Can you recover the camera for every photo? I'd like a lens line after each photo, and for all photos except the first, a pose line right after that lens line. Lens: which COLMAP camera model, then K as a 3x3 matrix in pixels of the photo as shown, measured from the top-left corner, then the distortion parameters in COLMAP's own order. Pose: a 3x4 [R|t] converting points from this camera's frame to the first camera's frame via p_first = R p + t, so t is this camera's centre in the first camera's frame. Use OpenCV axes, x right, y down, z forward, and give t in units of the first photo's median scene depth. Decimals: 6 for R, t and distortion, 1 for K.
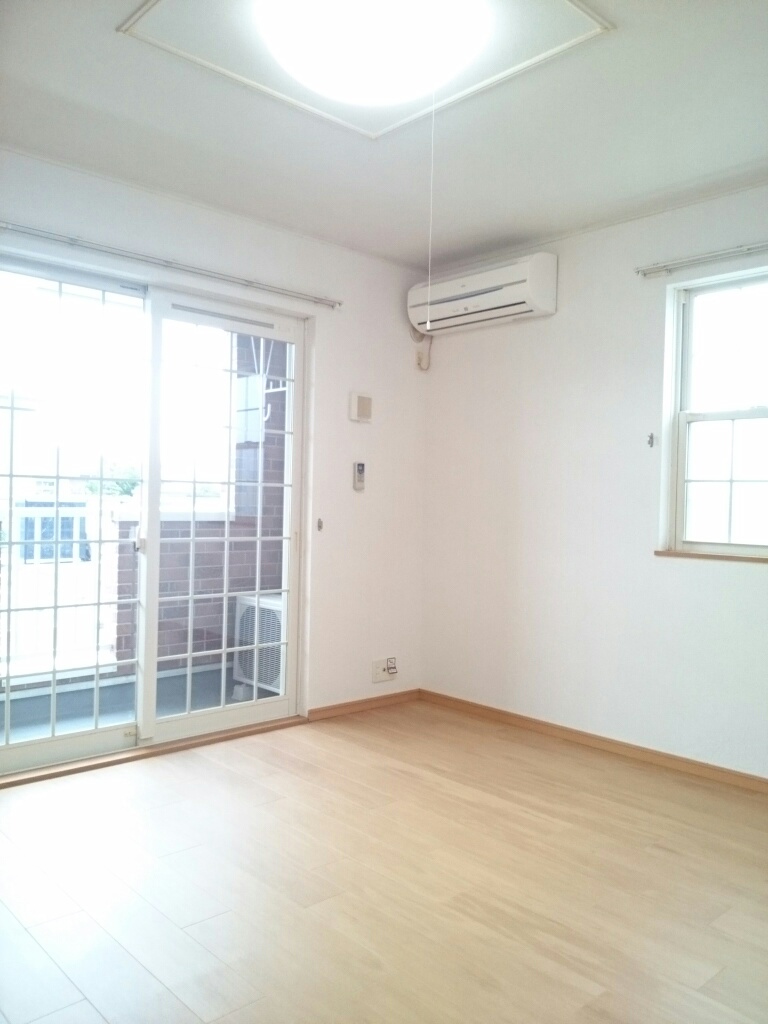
lens RADIAL K [[801.7, 0, 384.0], [0, 801.7, 512.0], [0, 0, 1]] dist [0.102771, -0.183516]
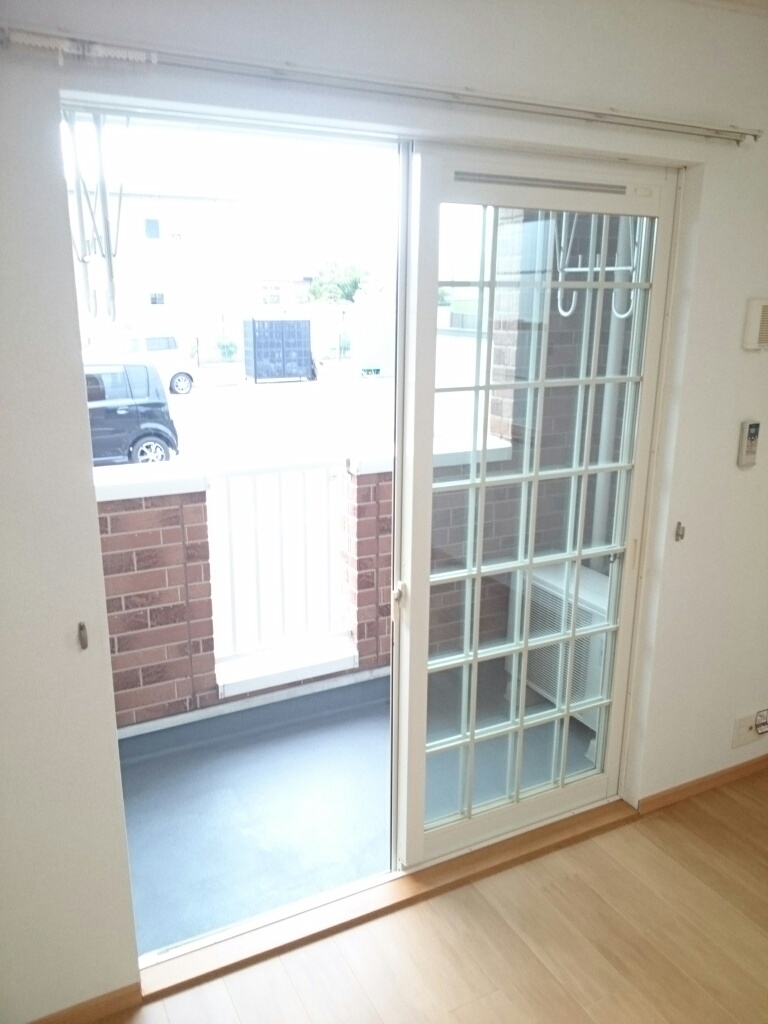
lens RADIAL K [[823.9, 0, 384.0], [0, 823.9, 512.0], [0, 0, 1]] dist [-0.006430, -0.003801]
pose [[0.964897, 0.052634, -0.257302, -0.130580], [0.009806, 0.971809, 0.235565, -0.140545], [0.262447, -0.229819, 0.937179, 0.357895]]
